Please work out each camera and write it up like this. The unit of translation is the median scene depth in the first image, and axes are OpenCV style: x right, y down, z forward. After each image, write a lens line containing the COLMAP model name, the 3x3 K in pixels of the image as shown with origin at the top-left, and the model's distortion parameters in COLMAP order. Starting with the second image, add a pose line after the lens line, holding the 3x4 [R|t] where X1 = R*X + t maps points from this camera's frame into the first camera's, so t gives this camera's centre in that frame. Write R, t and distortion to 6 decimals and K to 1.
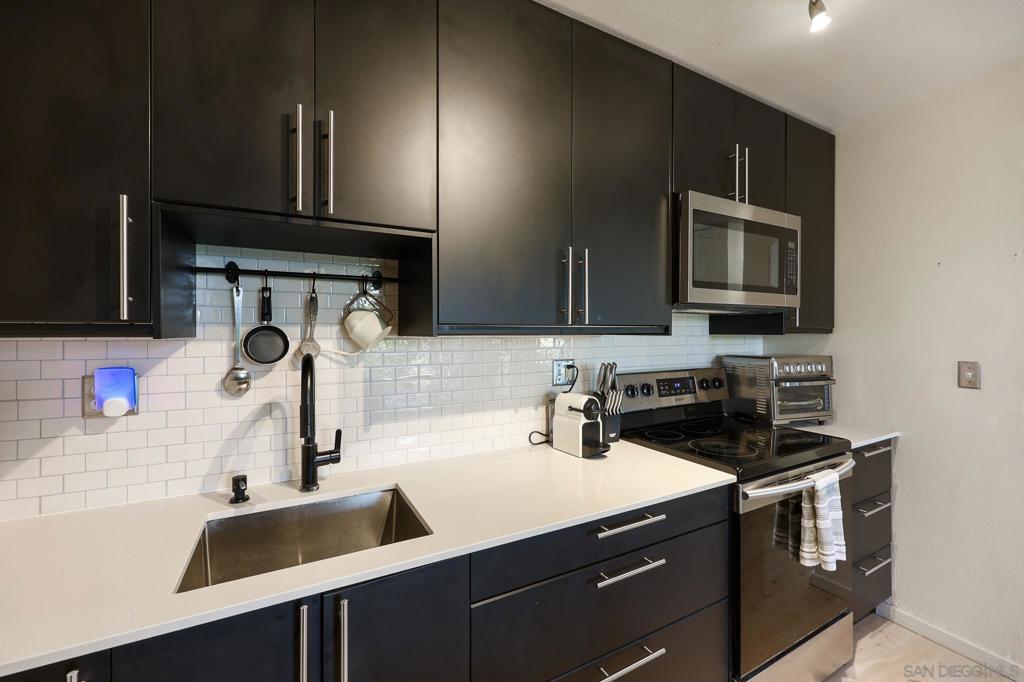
lens RADIAL K [[403.4, 0, 502.2], [0, 403.4, 335.2], [0, 0, 1]] dist [0.001970, -0.000101]
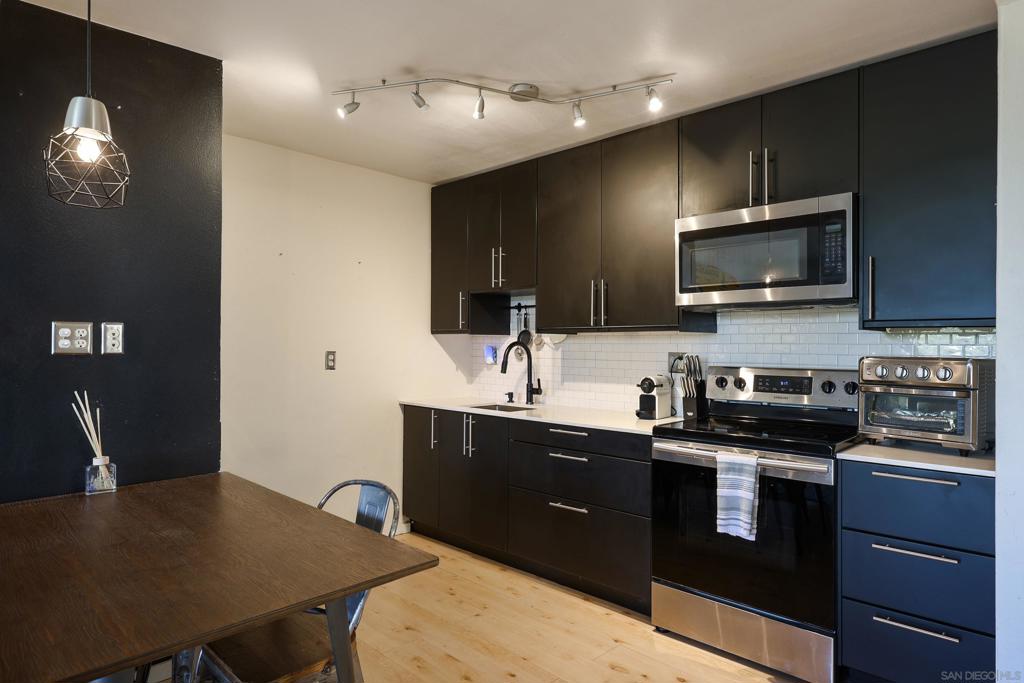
lens RADIAL K [[604.4, 0, 501.8], [0, 604.4, 341.1], [0, 0, 1]] dist [-0.000965, -0.000193]
pose [[0.301470, -0.000889, -0.953475, 2.398138], [-0.007340, 0.999968, -0.003253, 0.046445], [0.953448, 0.007979, 0.301453, -0.131233]]
